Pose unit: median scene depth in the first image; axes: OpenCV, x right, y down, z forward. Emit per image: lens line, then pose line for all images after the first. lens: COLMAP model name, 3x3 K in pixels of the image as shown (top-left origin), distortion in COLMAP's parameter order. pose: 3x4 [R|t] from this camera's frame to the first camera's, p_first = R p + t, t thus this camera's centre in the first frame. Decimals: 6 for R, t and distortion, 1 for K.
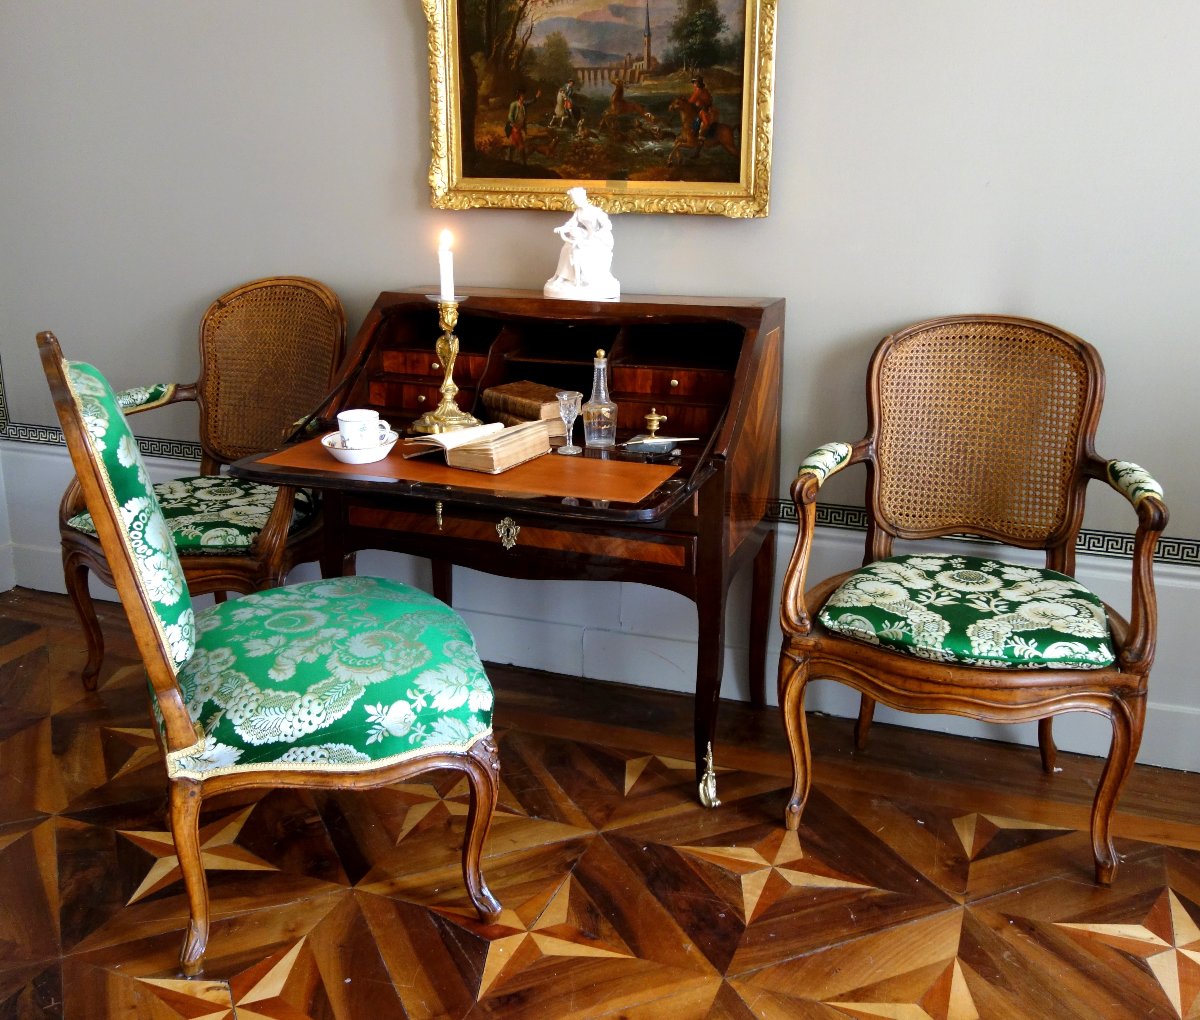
lens RADIAL K [[1238.4, 0, 600.0], [0, 1238.4, 510.0], [0, 0, 1]] dist [0.007757, -0.014893]
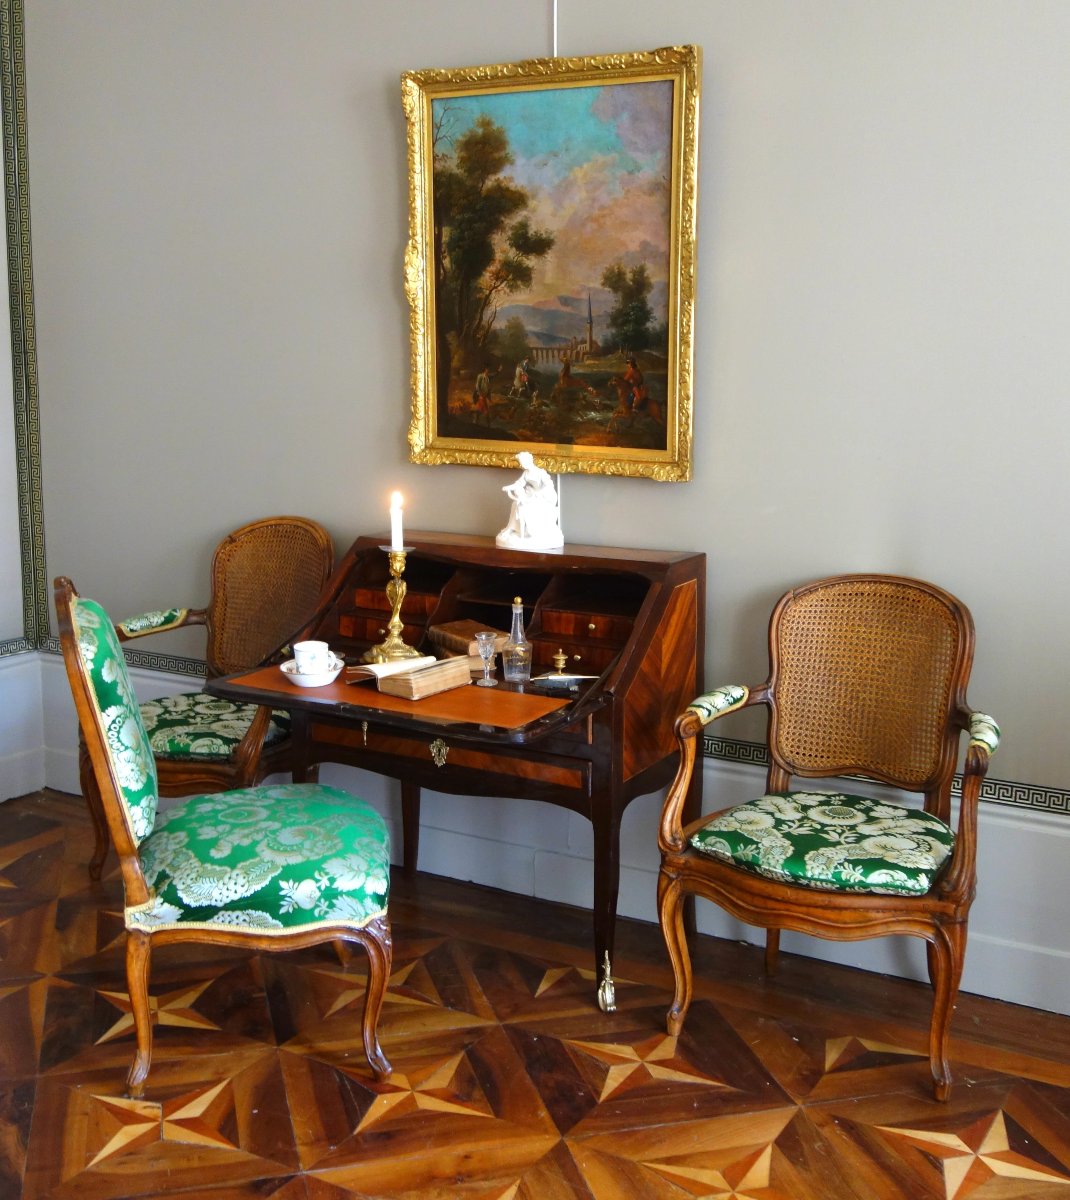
lens RADIAL K [[1523.2, 0, 516.8], [0, 1523.2, 600.8], [0, 0, 1]] dist [0.030456, -0.016307]
pose [[0.985317, 0.031647, -0.167776, 0.239031], [-0.047949, 0.994415, -0.094024, 0.008452], [0.163863, 0.100688, 0.981331, -0.403235]]
